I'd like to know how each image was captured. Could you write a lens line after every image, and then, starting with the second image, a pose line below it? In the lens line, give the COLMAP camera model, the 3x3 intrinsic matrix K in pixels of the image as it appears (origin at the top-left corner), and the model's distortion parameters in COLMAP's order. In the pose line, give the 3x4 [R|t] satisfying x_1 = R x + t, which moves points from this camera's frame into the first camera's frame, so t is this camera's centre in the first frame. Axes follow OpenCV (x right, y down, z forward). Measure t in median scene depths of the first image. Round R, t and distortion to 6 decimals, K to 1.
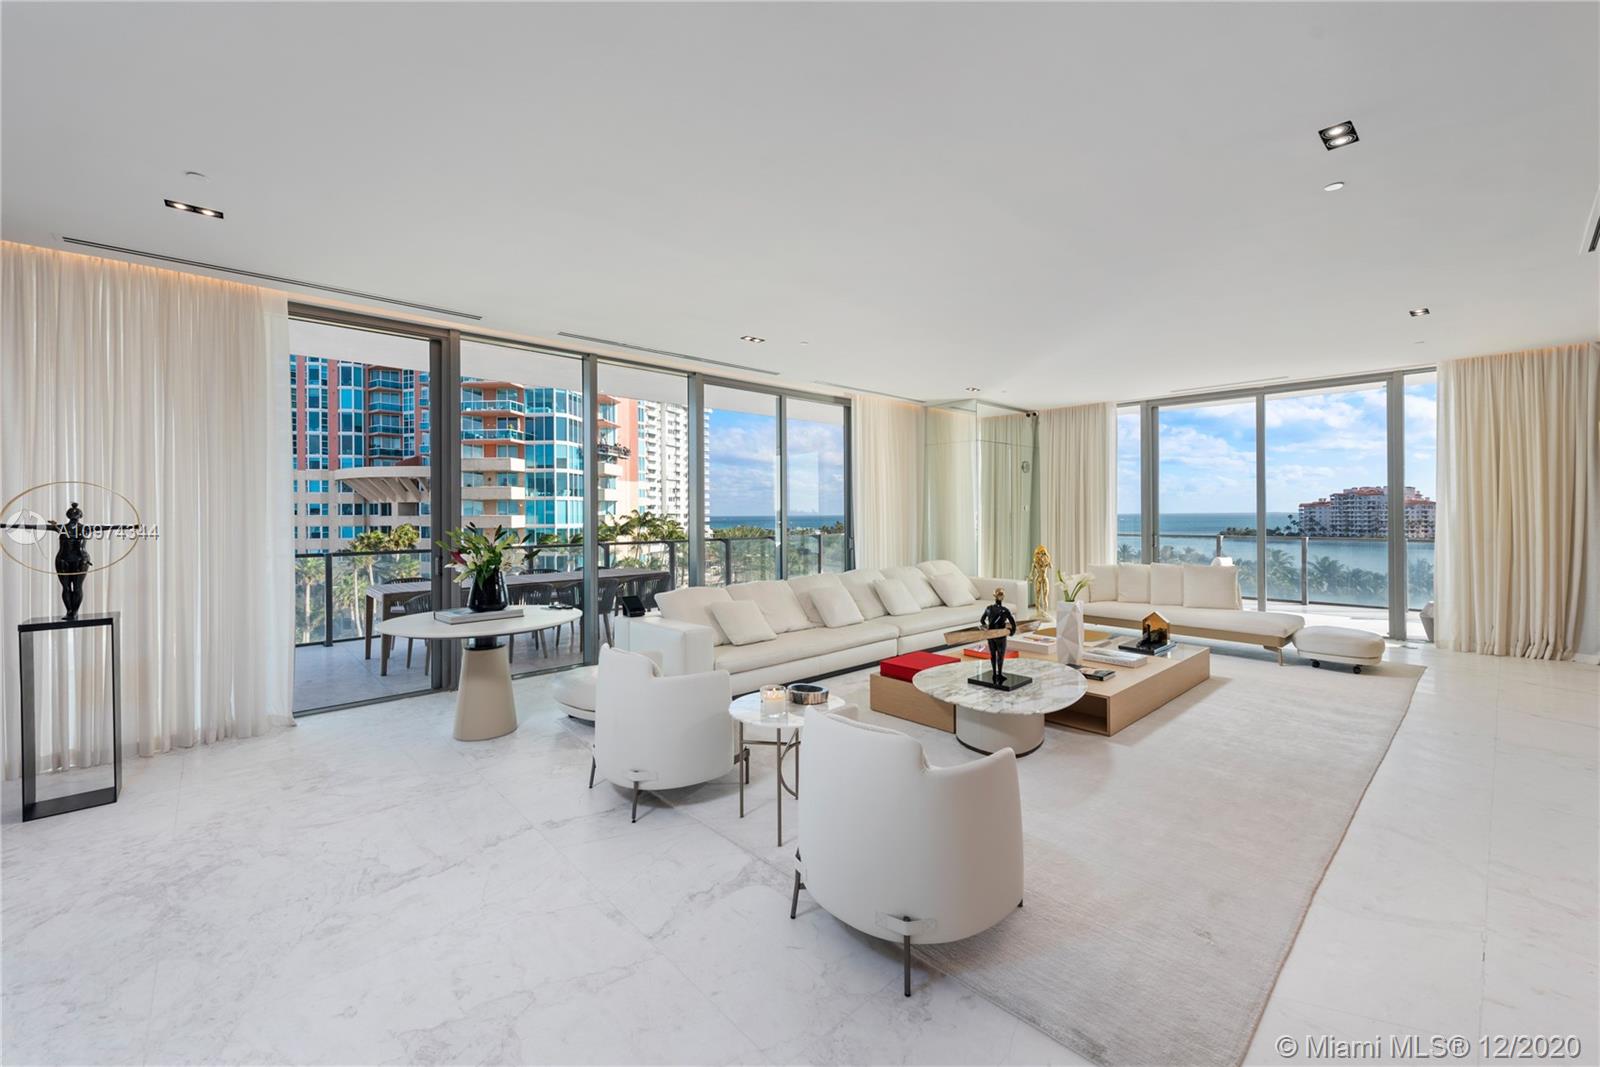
lens RADIAL K [[632.8, 0, 792.2], [0, 632.8, 521.8], [0, 0, 1]] dist [0.000692, -0.000180]
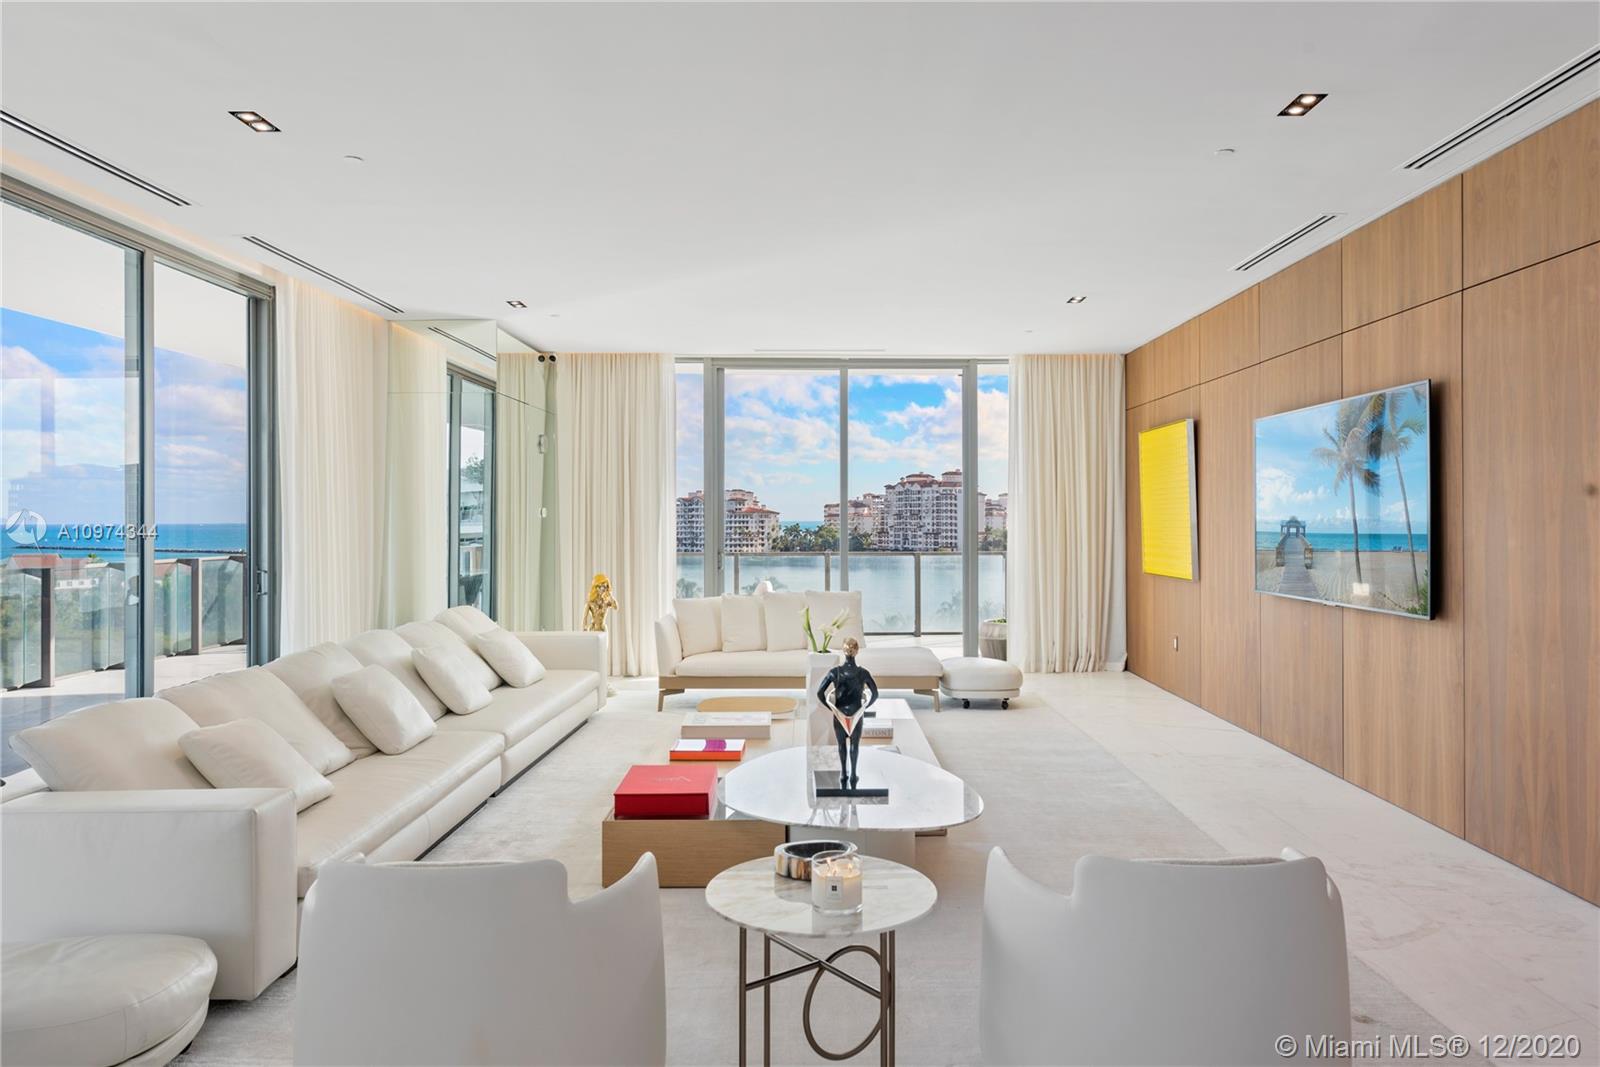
lens RADIAL K [[1061.6, 0, 800.0], [0, 1061.6, 533.5], [0, 0, 1]] dist [0.005246, 0.000203]
pose [[0.682324, -0.005097, 0.731032, -0.308635], [0.007955, 0.999968, -0.000454, 0.001034], [-0.731006, 0.006125, 0.682343, 0.201139]]
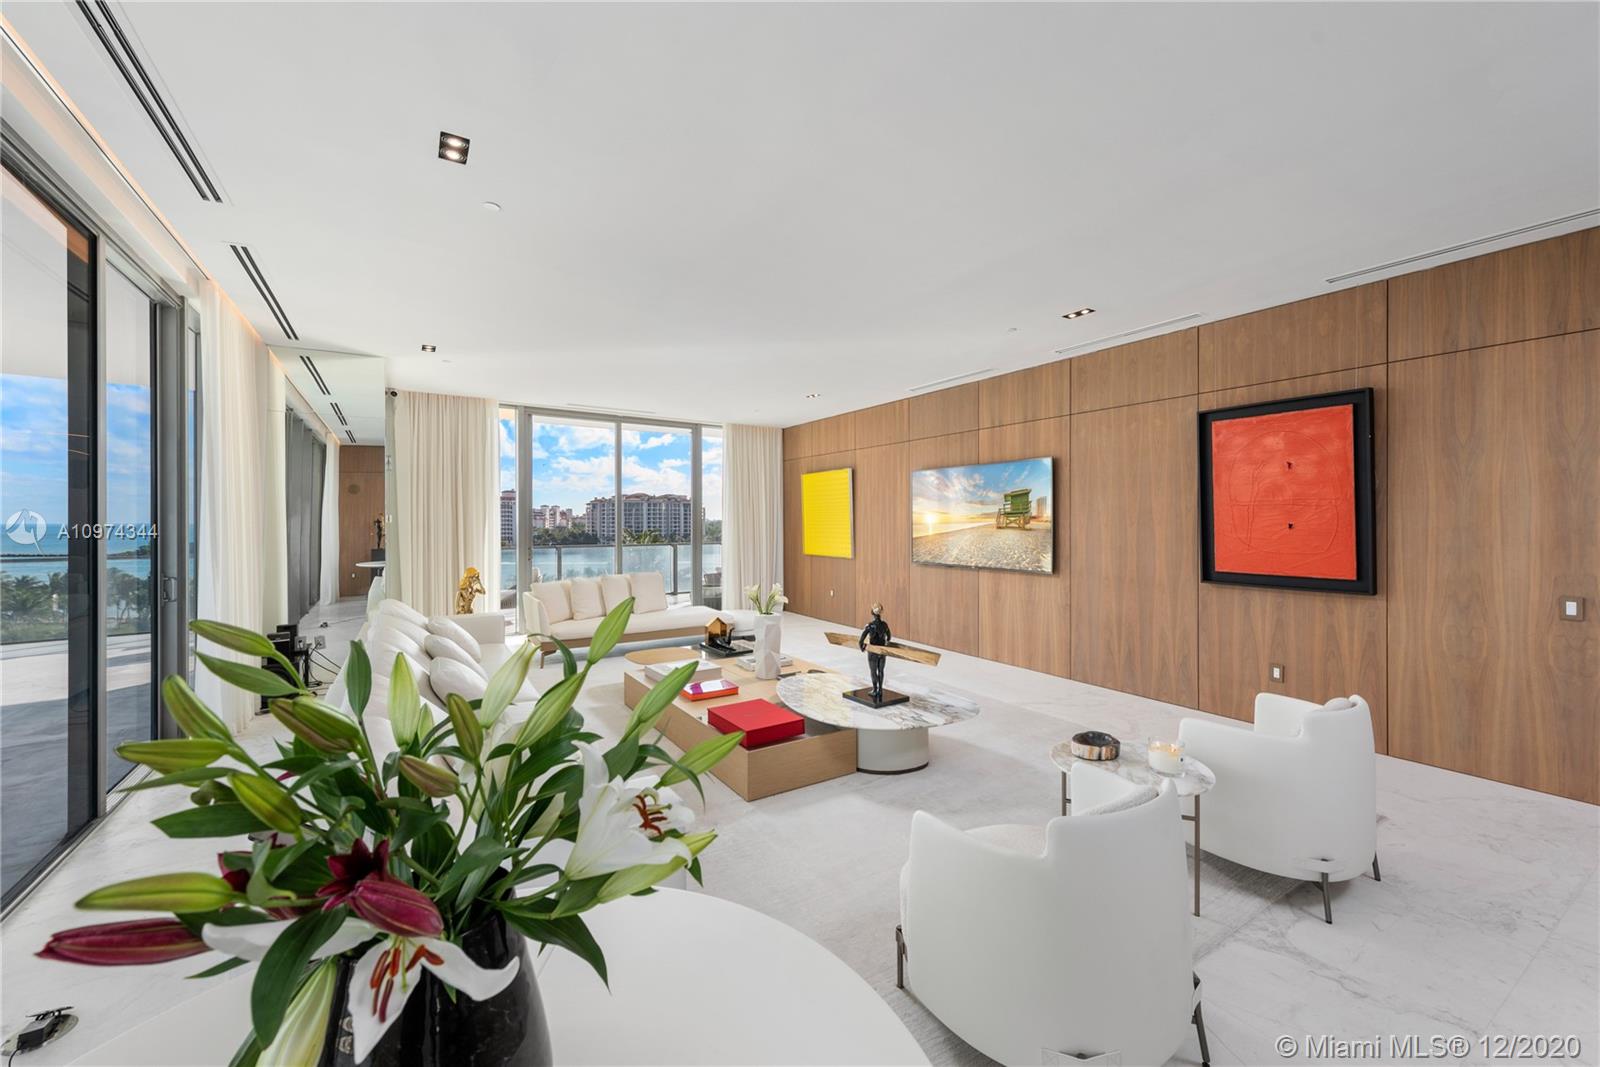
lens RADIAL K [[630.7, 0, 800.0], [0, 630.7, 533.5], [0, 0, 1]] dist [0.000996, -0.000203]
pose [[0.174581, -0.014374, 0.984538, -0.420034], [0.013178, 0.999838, 0.012261, -0.010422], [-0.984555, 0.010834, 0.174743, 0.607260]]
